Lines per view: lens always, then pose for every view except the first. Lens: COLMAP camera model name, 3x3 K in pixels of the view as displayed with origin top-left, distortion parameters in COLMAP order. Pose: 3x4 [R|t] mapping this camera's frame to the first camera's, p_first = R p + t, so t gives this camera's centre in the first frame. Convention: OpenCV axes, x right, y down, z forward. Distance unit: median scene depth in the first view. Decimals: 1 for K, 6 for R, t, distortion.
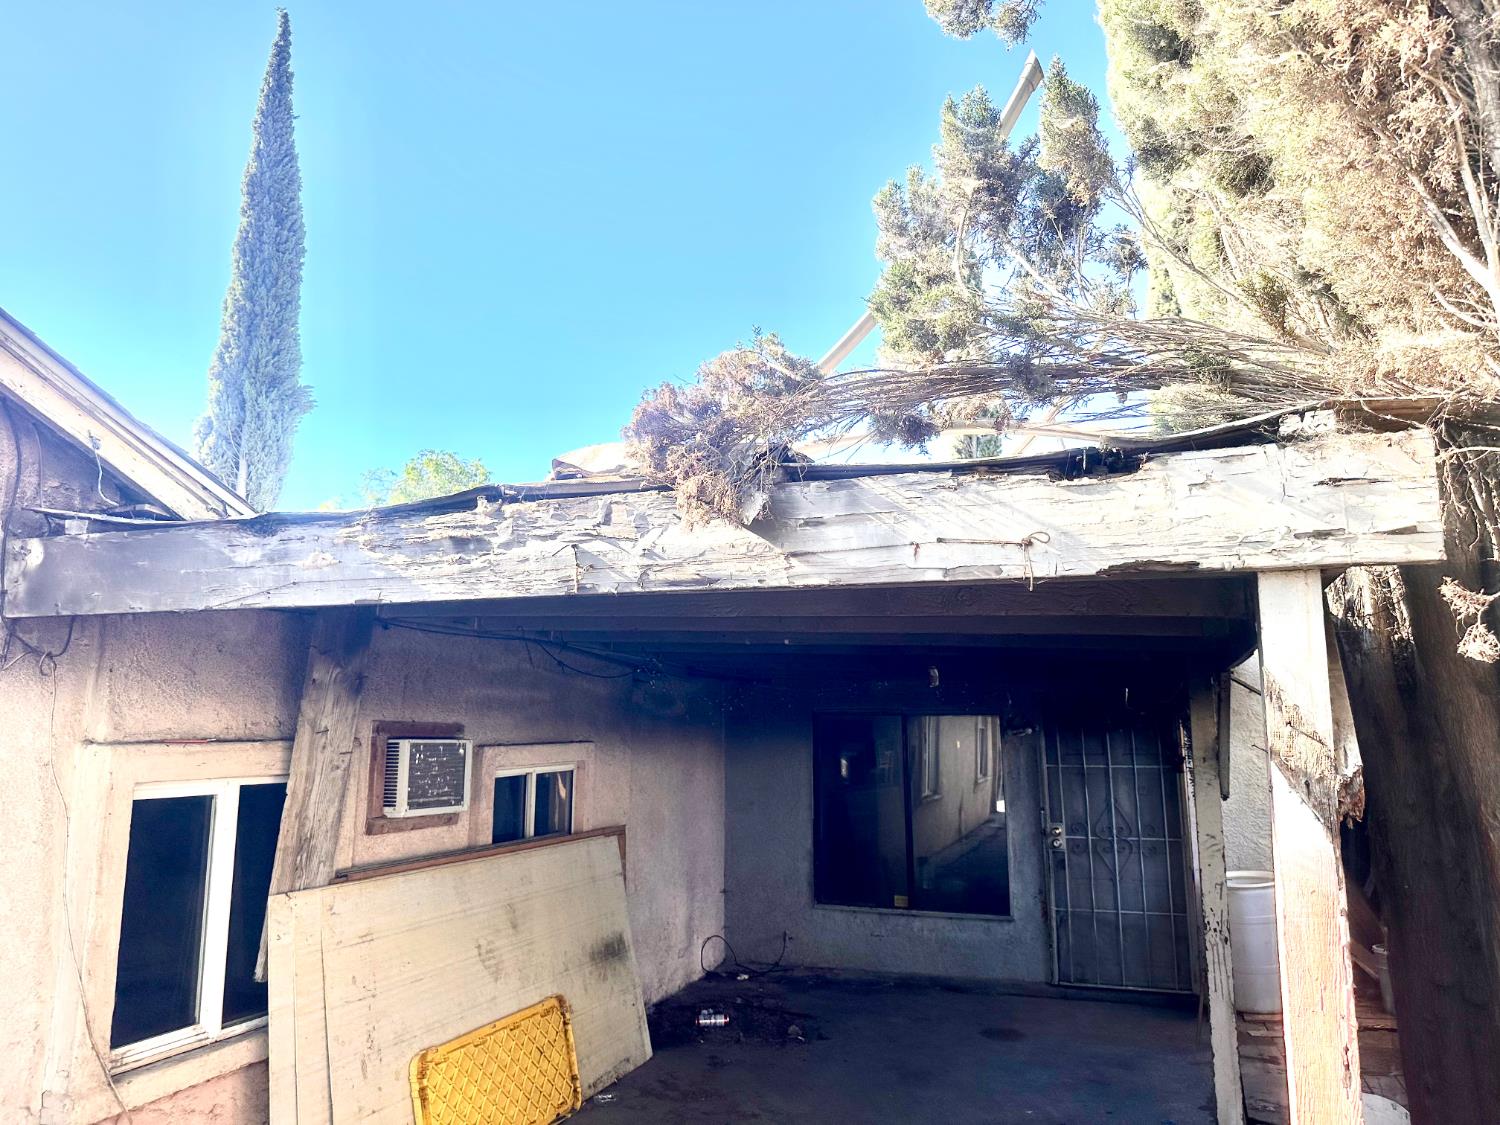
lens RADIAL K [[1038.3, 0, 750.0], [0, 1038.3, 562.5], [0, 0, 1]] dist [0.002481, 0.000971]
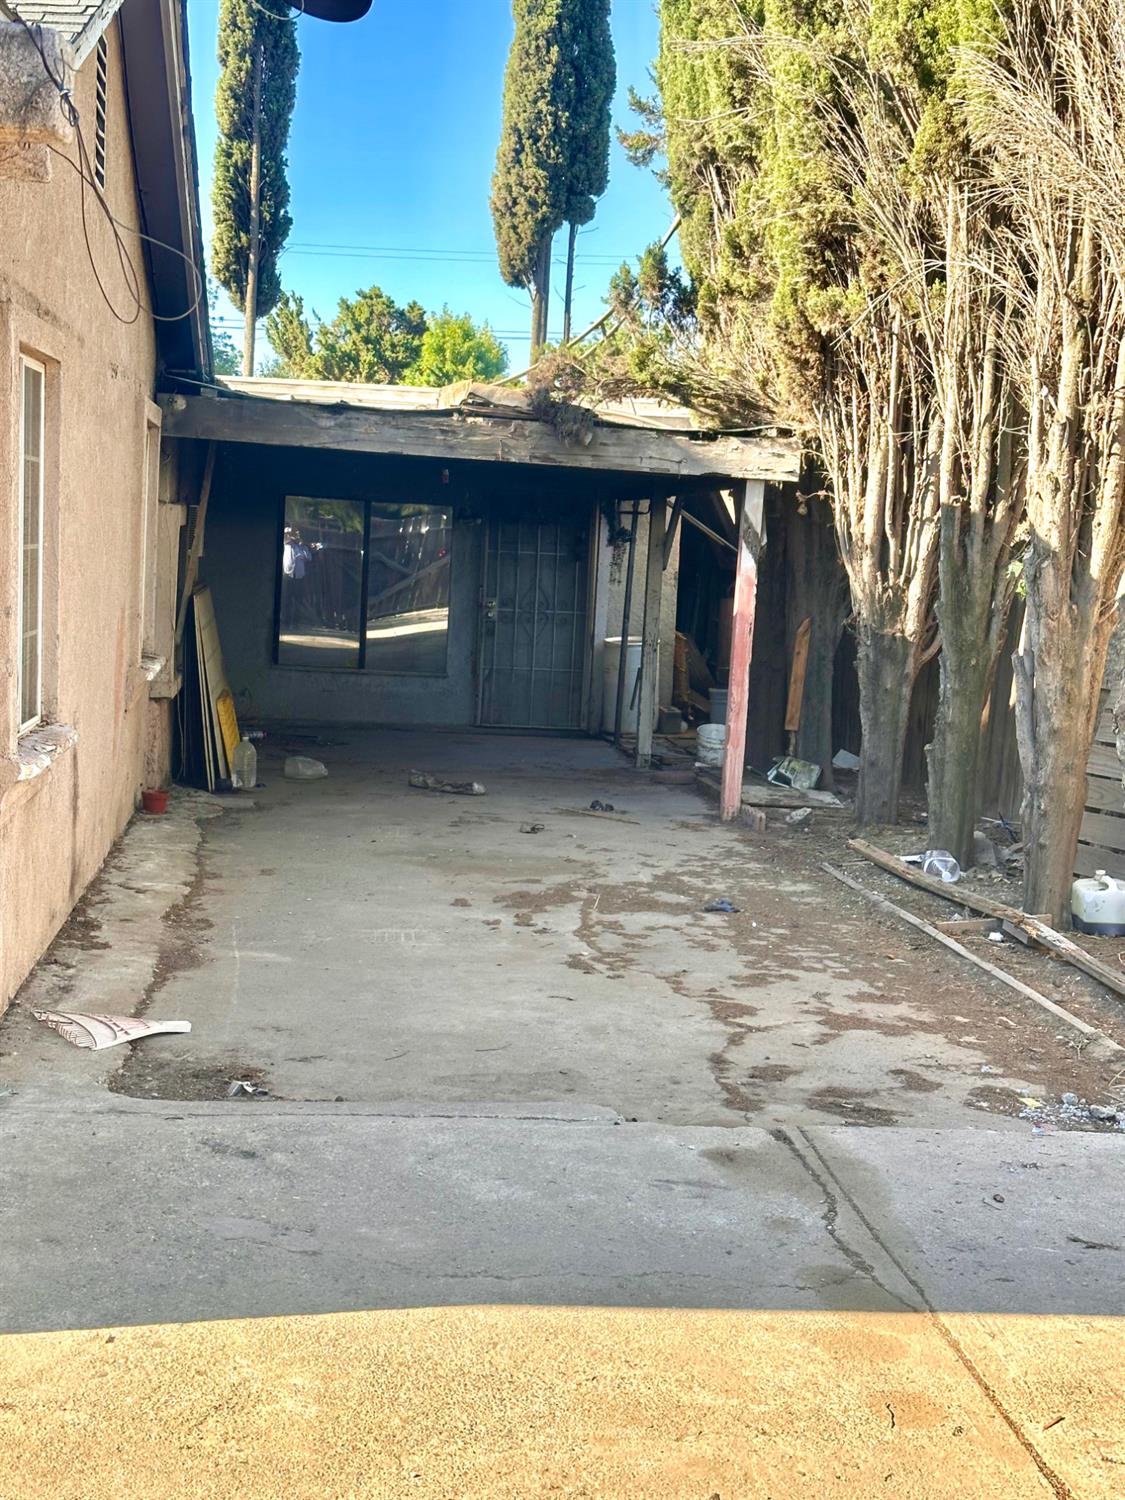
lens RADIAL K [[2087.2, 0, 562.5], [0, 2087.2, 750.0], [0, 0, 1]] dist [0.139972, -0.125113]
pose [[0.876226, -0.000617, 0.481901, -2.216157], [-0.131165, 0.961939, 0.239725, -0.471866], [-0.463707, -0.273262, 0.842795, -3.117408]]
